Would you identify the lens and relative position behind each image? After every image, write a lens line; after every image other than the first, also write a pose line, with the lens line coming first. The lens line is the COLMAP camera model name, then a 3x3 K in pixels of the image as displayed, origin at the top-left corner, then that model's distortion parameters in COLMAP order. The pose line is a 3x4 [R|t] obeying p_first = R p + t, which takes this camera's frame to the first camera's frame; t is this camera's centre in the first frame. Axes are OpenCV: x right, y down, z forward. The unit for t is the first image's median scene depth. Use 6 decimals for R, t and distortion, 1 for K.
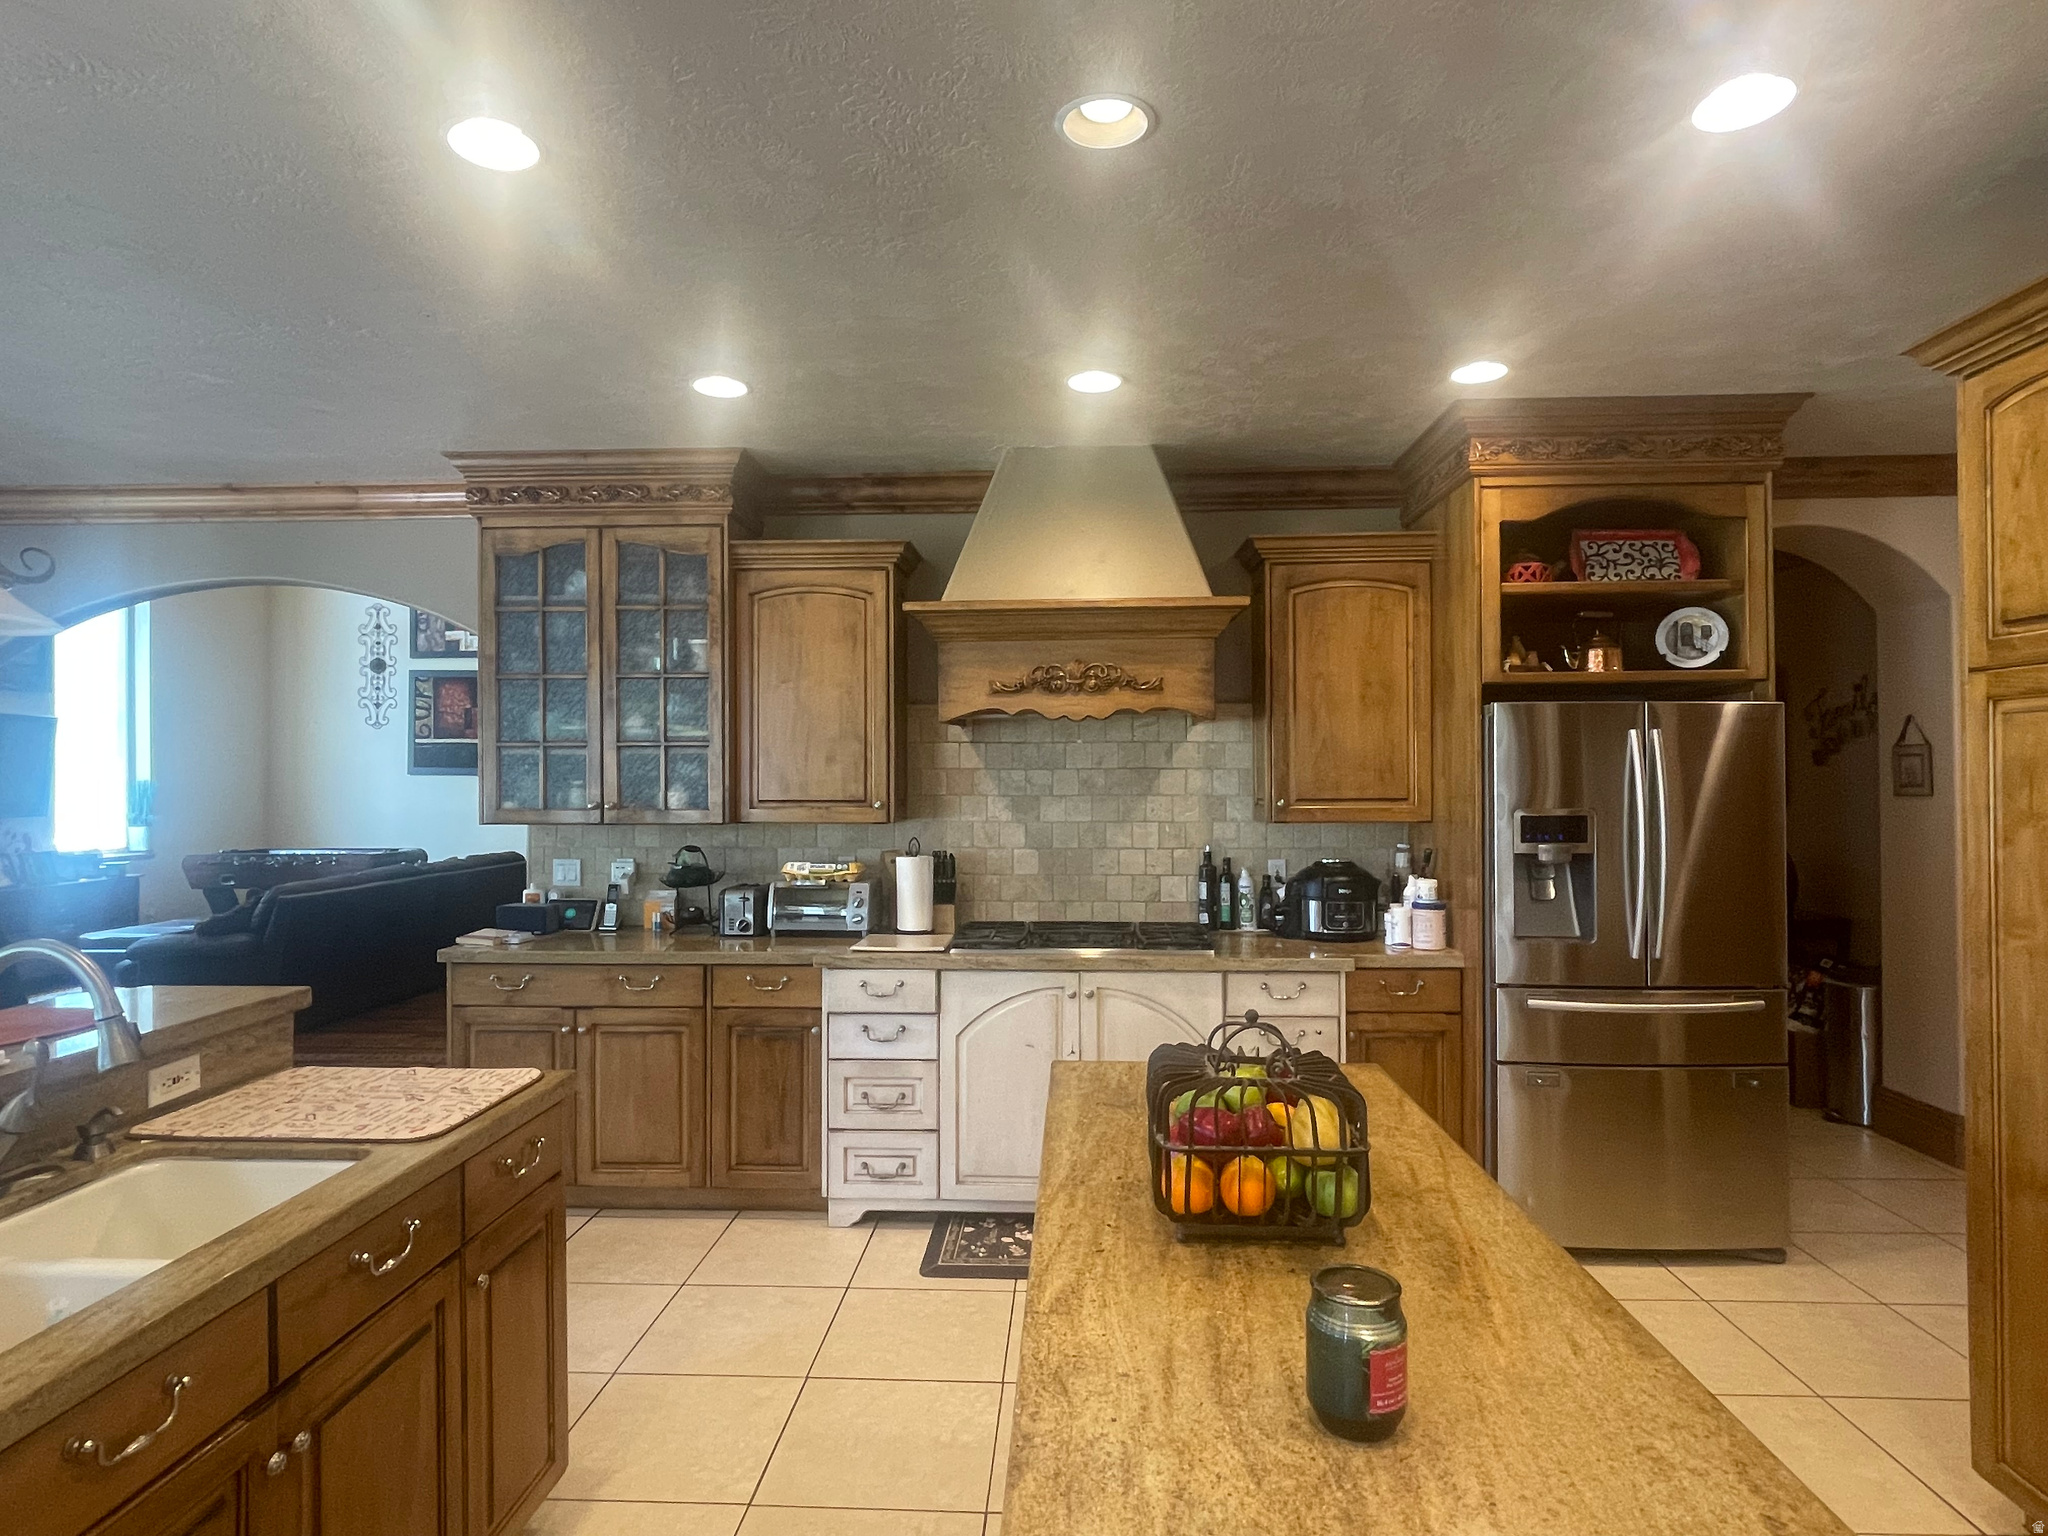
lens RADIAL K [[1117.6, 0, 1024.4], [0, 1117.6, 764.2], [0, 0, 1]] dist [-0.004563, -0.000120]
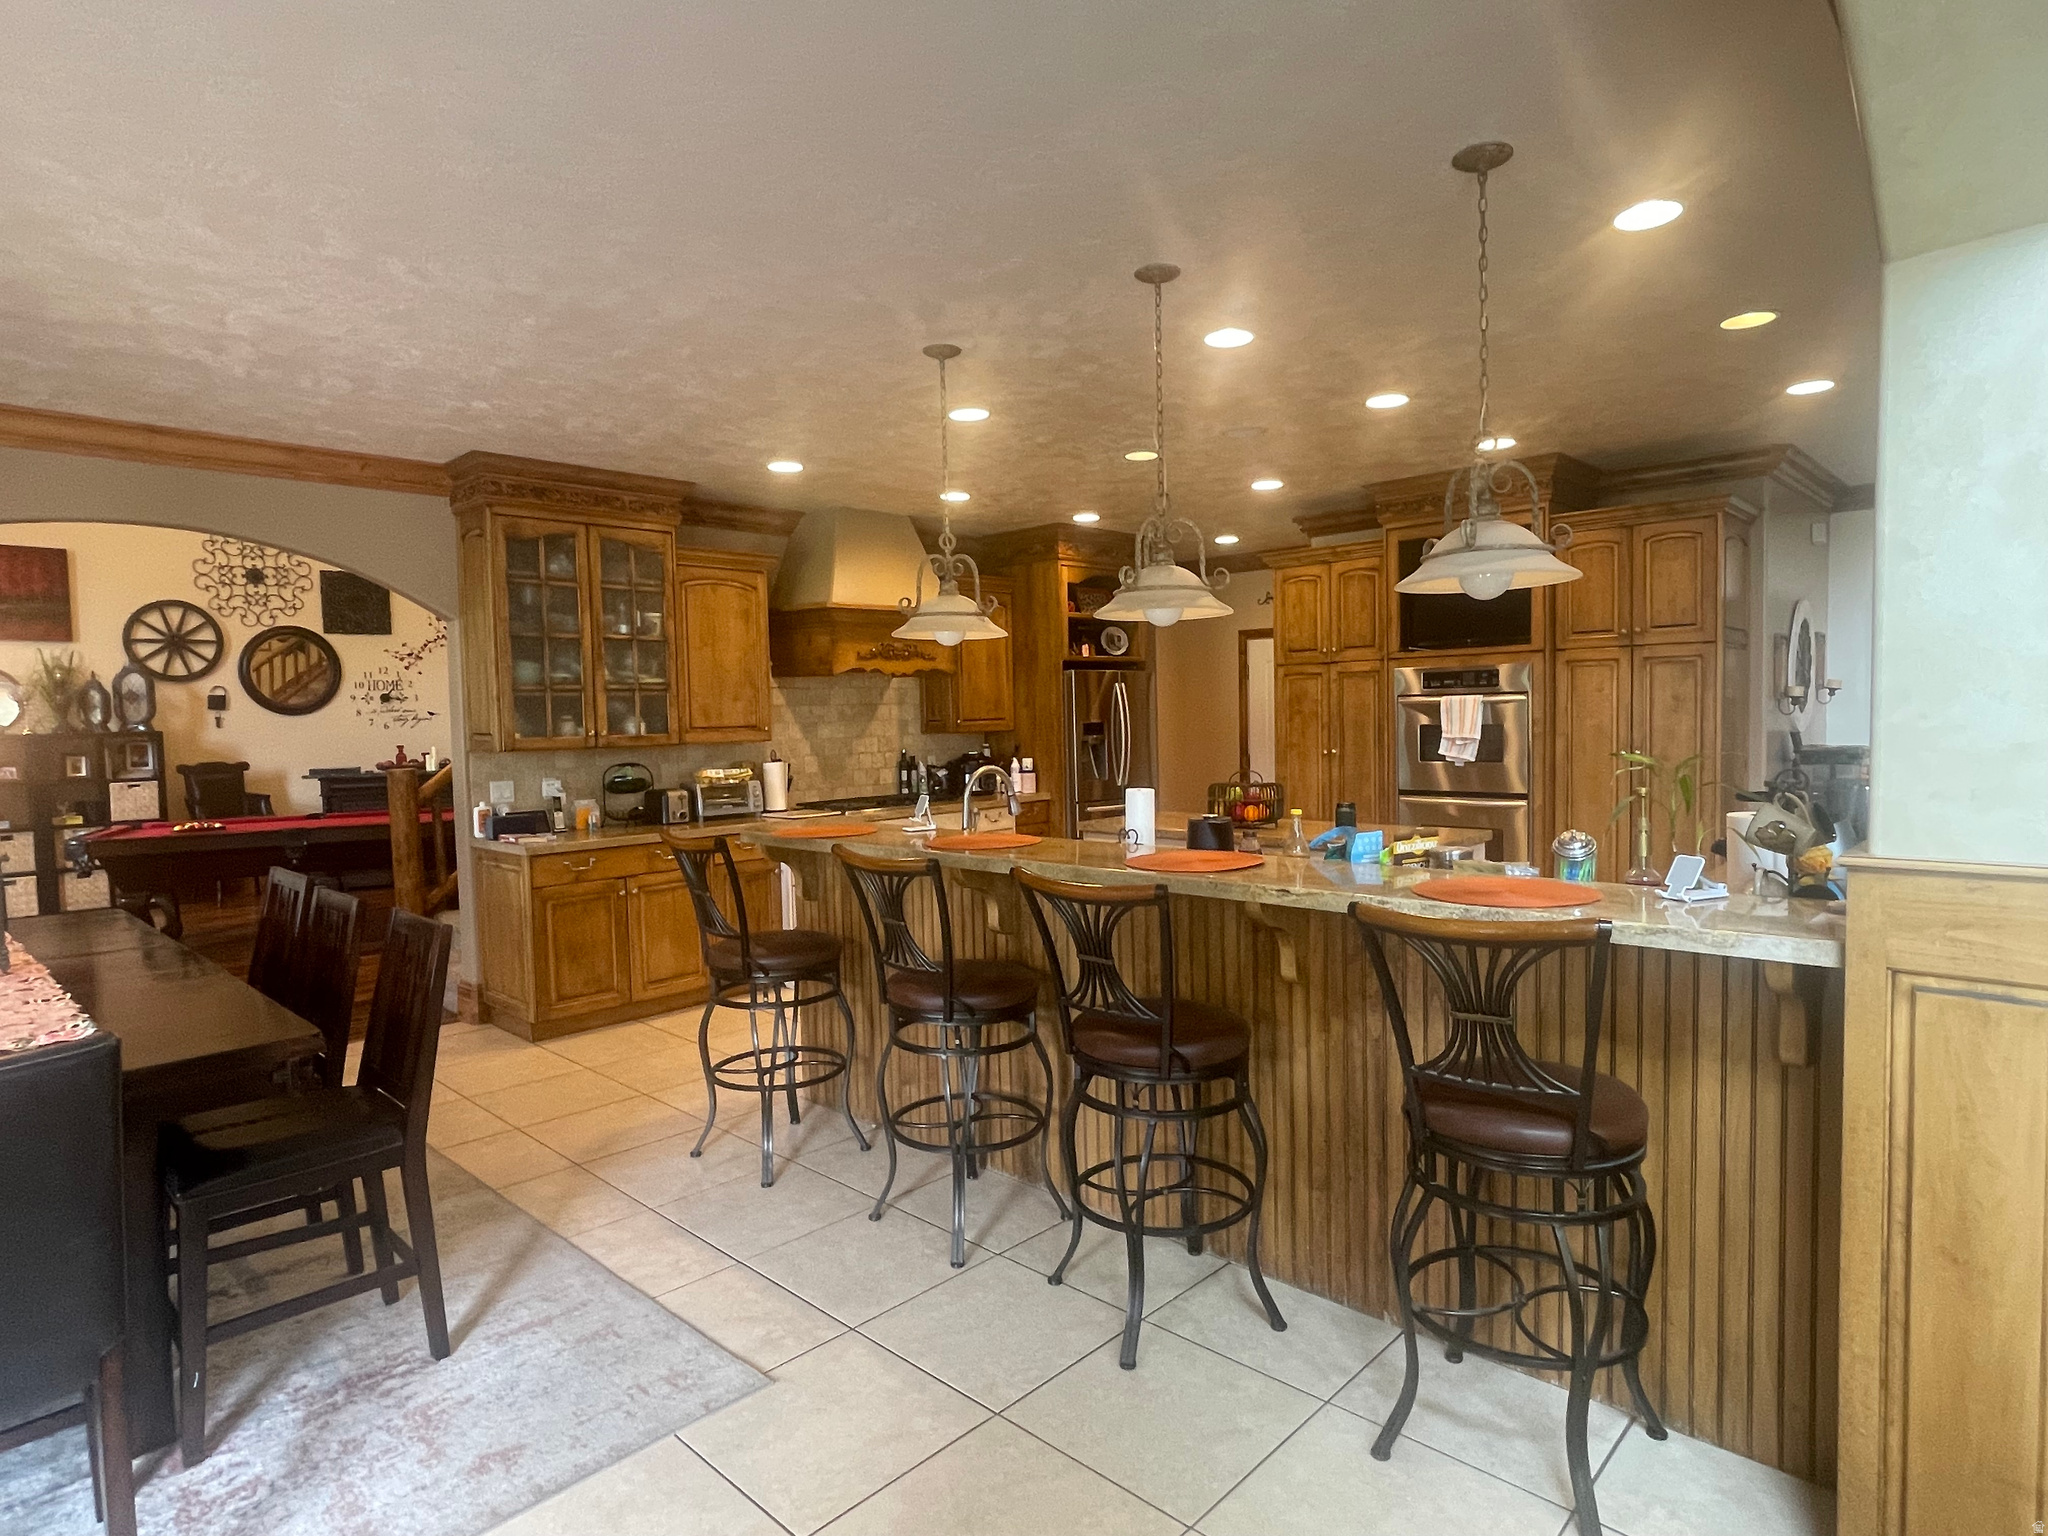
lens RADIAL K [[1117.6, 0, 1024.1], [0, 1117.6, 772.6], [0, 0, 1]] dist [-0.004563, -0.000120]
pose [[0.656213, -0.053149, 0.752702, -1.037050], [0.012658, 0.998151, 0.059445, 0.009886], [-0.754470, -0.029481, 0.655672, -0.266307]]
